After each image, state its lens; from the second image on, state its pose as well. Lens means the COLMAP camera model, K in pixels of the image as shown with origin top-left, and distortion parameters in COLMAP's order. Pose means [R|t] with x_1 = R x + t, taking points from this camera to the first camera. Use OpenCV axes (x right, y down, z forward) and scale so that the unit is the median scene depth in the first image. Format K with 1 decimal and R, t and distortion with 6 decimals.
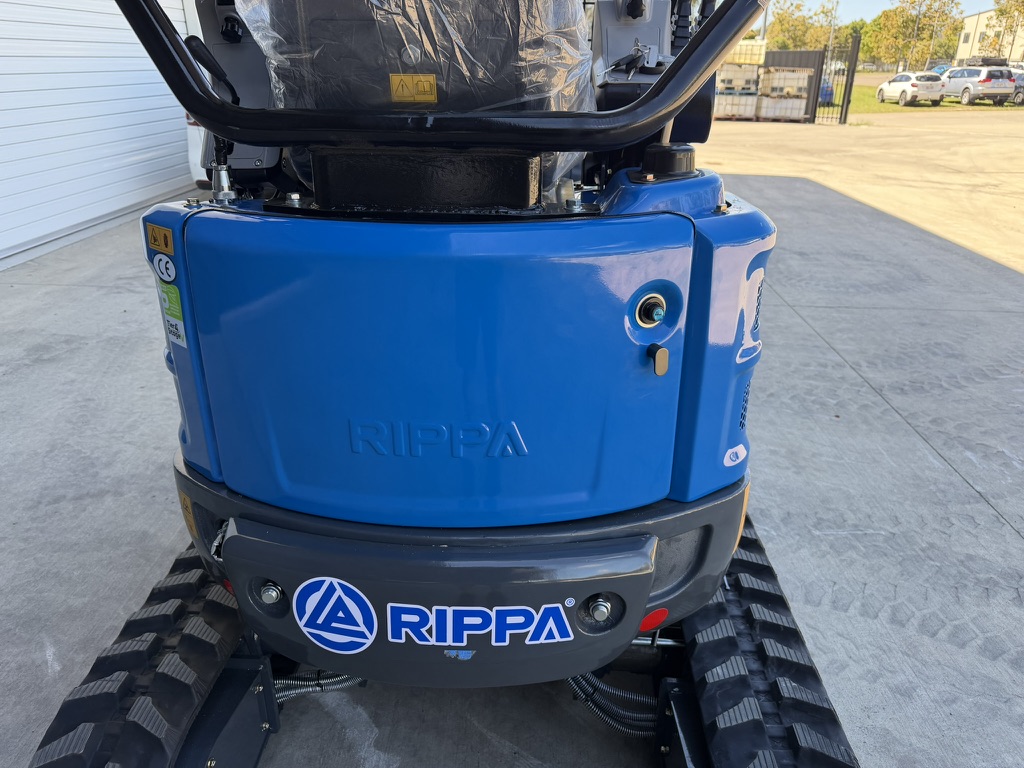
lens RADIAL K [[735.1, 0, 509.5], [0, 735.1, 385.9], [0, 0, 1]] dist [0.008254, -0.011379]
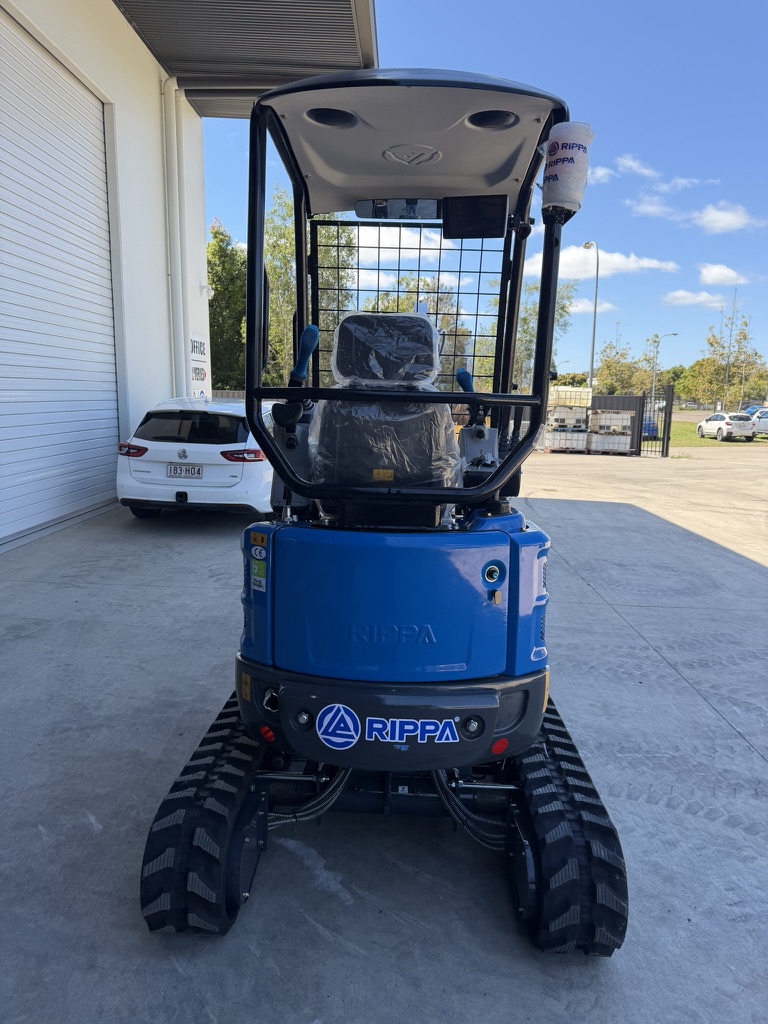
lens RADIAL K [[723.4, 0, 386.3], [0, 723.4, 506.5], [0, 0, 1]] dist [0.063306, -0.081696]
pose [[0.999414, 0.016576, 0.029947, -0.063186], [-0.008286, 0.966058, -0.258194, 0.087016], [-0.033210, 0.257795, 0.965629, -0.372768]]
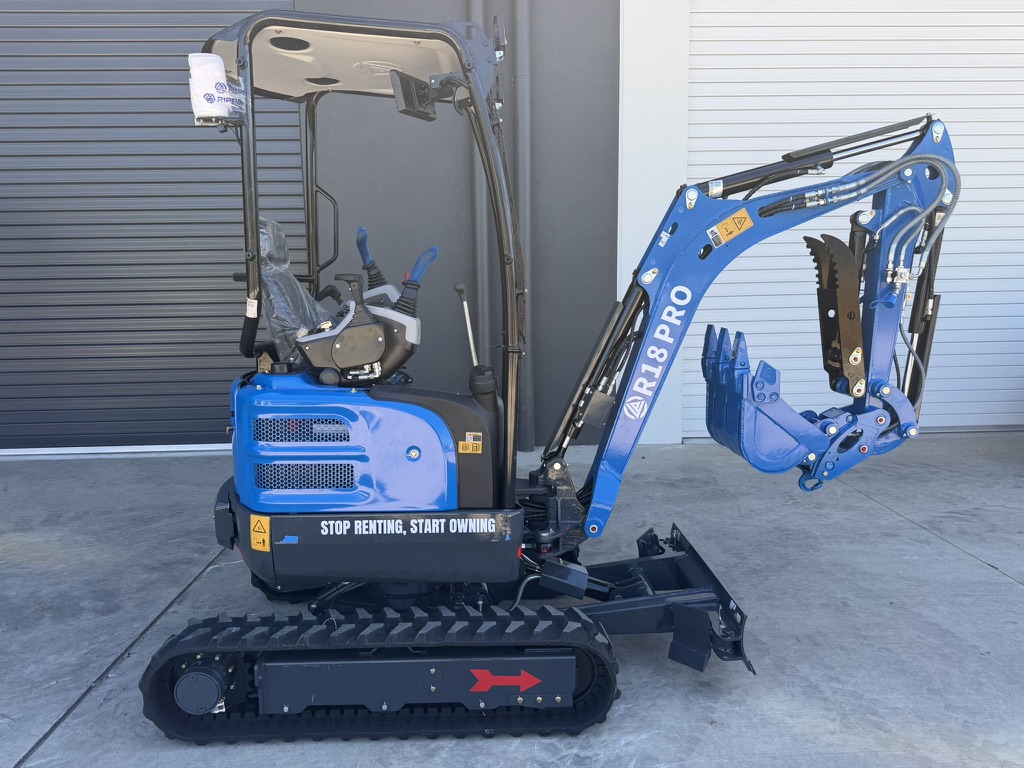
lens RADIAL K [[718.7, 0, 513.8], [0, 718.7, 389.0], [0, 0, 1]] dist [0.087949, -0.117068]
pose [[0.095828, 0.135674, -0.986108, 1.011021], [-0.387903, 0.917439, 0.088531, -0.284672], [0.916705, 0.374031, 0.140544, 0.523726]]
